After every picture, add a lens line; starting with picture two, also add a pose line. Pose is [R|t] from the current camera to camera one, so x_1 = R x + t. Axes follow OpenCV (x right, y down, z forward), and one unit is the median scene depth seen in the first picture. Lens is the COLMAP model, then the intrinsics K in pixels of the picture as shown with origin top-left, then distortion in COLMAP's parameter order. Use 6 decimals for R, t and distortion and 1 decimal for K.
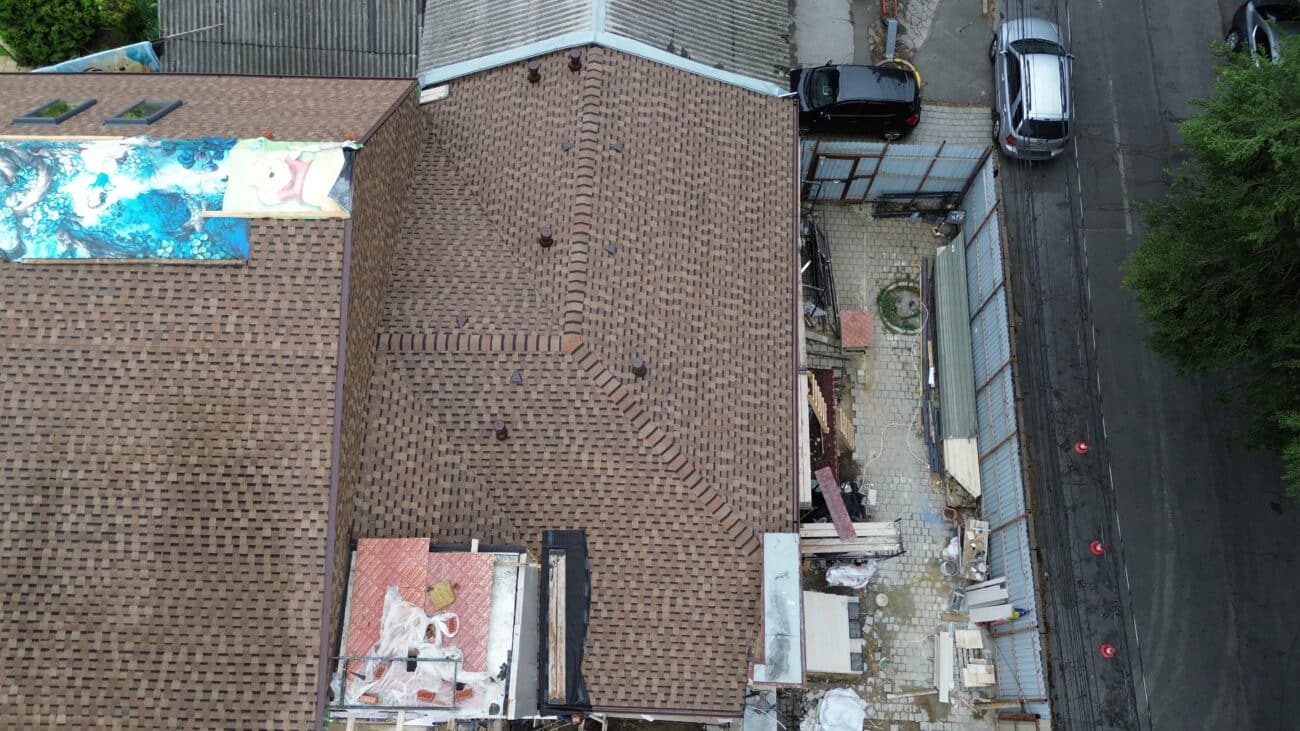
lens RADIAL K [[915.2, 0, 650.8], [0, 915.2, 363.2], [0, 0, 1]] dist [0.088557, -0.101878]
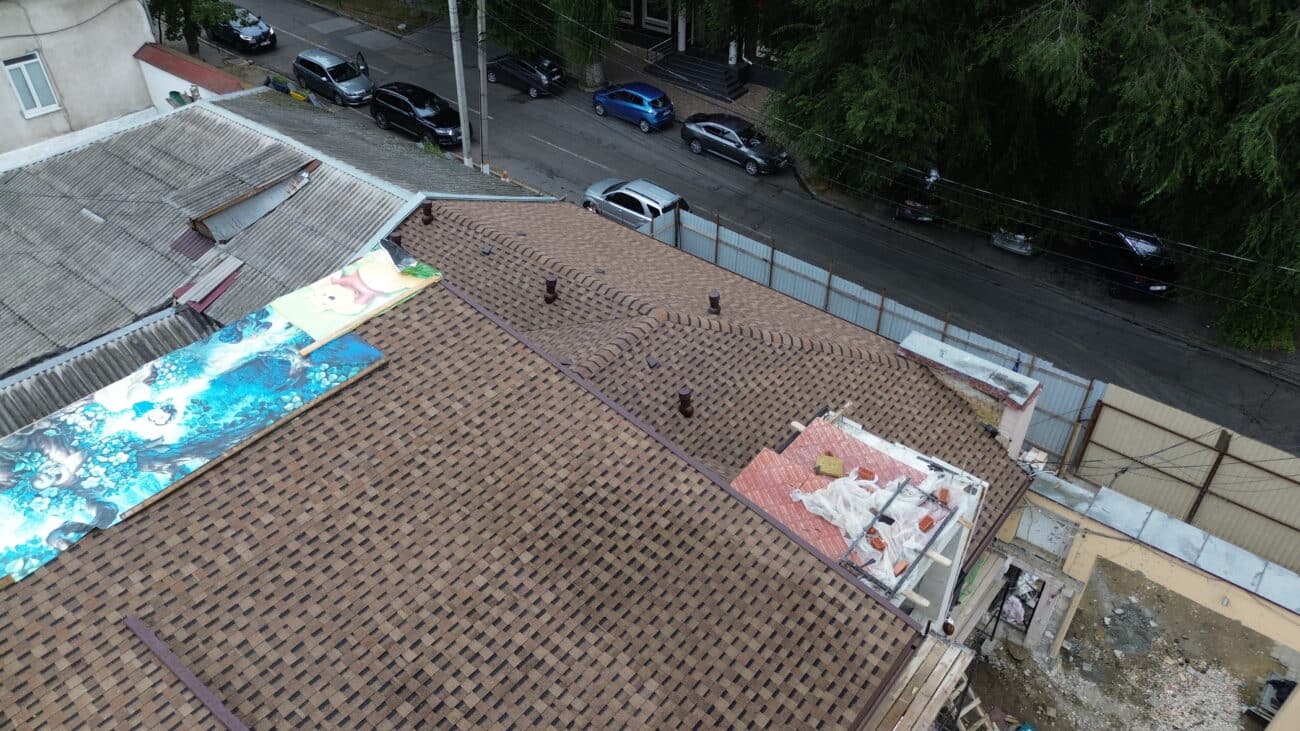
lens RADIAL K [[915.2, 0, 650.8], [0, 915.2, 363.2], [0, 0, 1]] dist [0.088557, -0.101878]
pose [[0.609975, -0.480591, 0.630050, -0.795290], [0.743212, 0.622788, -0.244480, 0.263594], [-0.274893, 0.617388, 0.737066, 0.323329]]
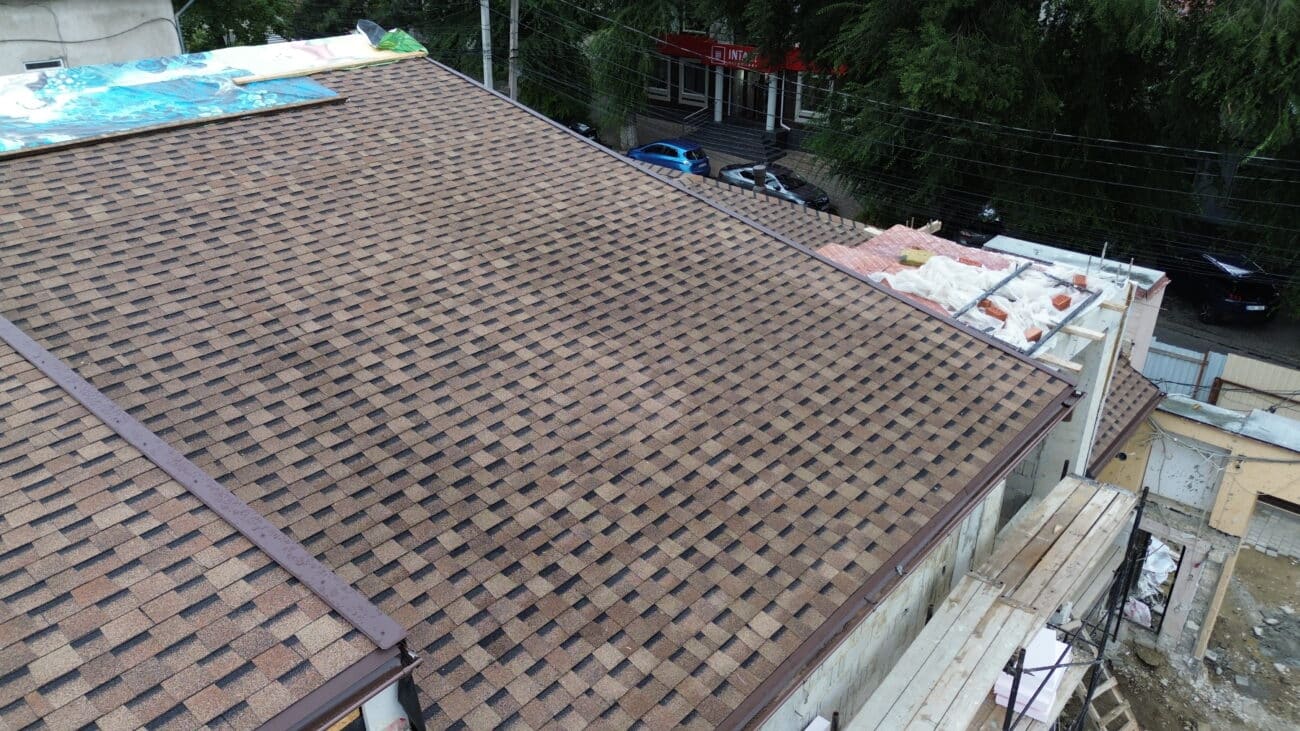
lens RADIAL K [[913.1, 0, 650.4], [0, 913.1, 361.8], [0, 0, 1]] dist [0.102391, -0.118792]
pose [[0.641908, -0.340035, 0.687263, -0.787437], [0.718333, 0.580217, -0.383855, 0.389071], [-0.268238, 0.740084, 0.616704, 0.666198]]
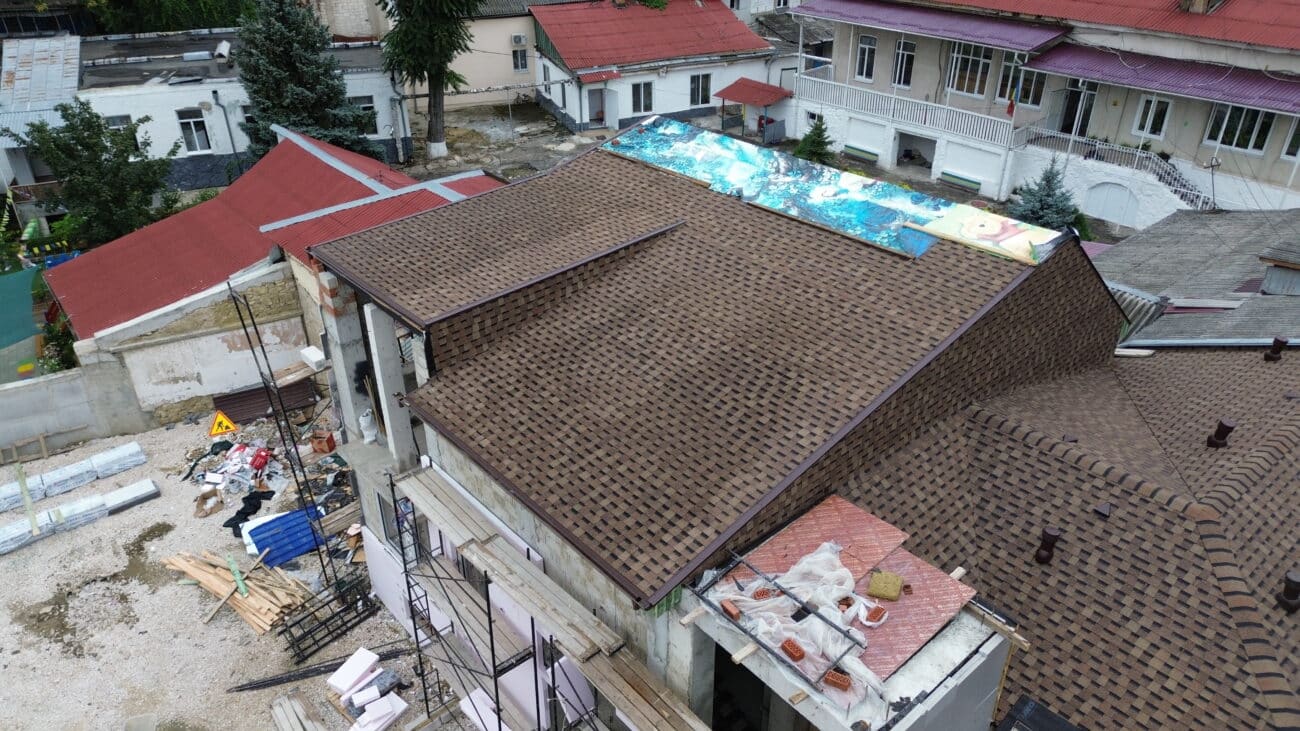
lens RADIAL K [[912.0, 0, 652.1], [0, 912.0, 365.9], [0, 0, 1]] dist [0.093390, -0.104609]
pose [[0.677831, 0.375725, -0.631962, 0.041902], [-0.688454, 0.626027, -0.366227, 0.509617], [0.258024, 0.683316, 0.683010, 0.321764]]
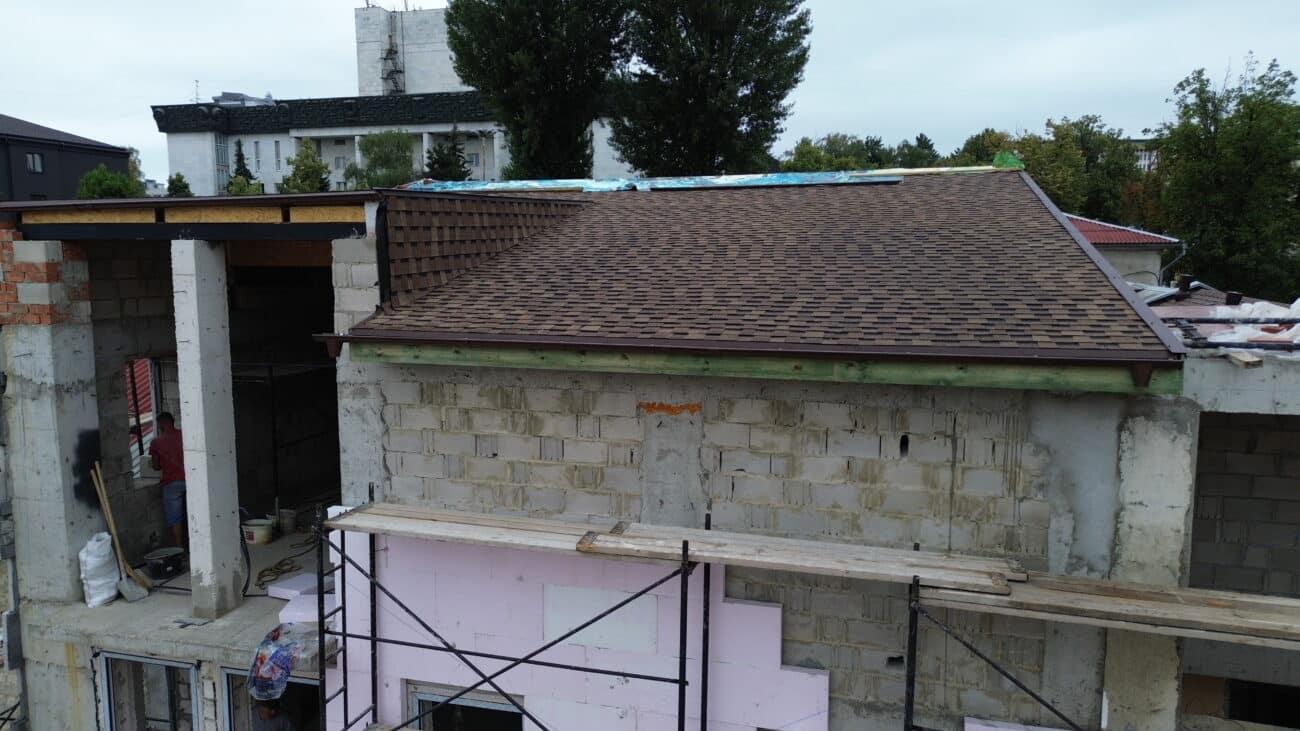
lens RADIAL K [[912.0, 0, 652.1], [0, 912.0, 365.9], [0, 0, 1]] dist [0.093390, -0.104609]
pose [[0.965241, 0.040352, -0.258226, -0.432814], [-0.246804, 0.465840, -0.849753, 0.726714], [0.086003, 0.883948, 0.459607, 0.728435]]
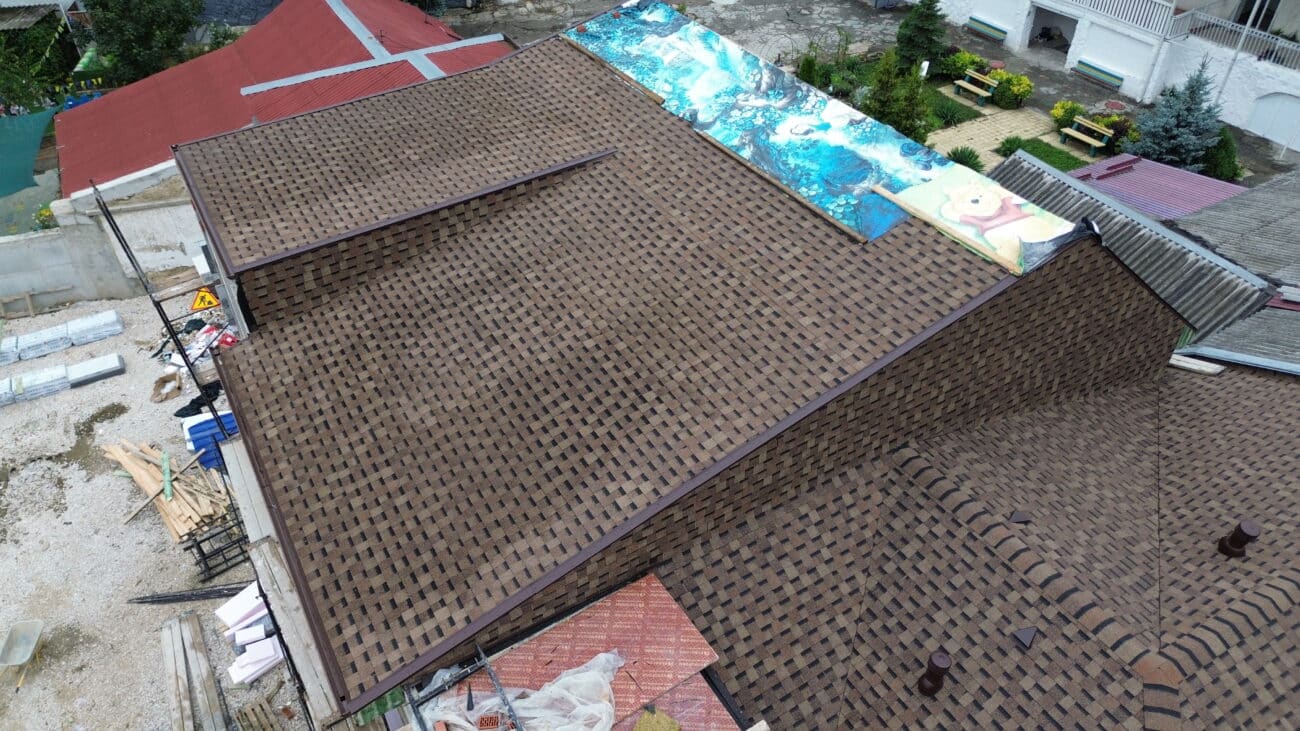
lens RADIAL K [[912.0, 0, 652.1], [0, 912.0, 365.9], [0, 0, 1]] dist [0.093390, -0.104609]
pose [[0.533485, 0.544497, -0.647238, 0.007270], [-0.791398, 0.591374, -0.154808, 0.197424], [0.298467, 0.594811, 0.746403, 0.443384]]
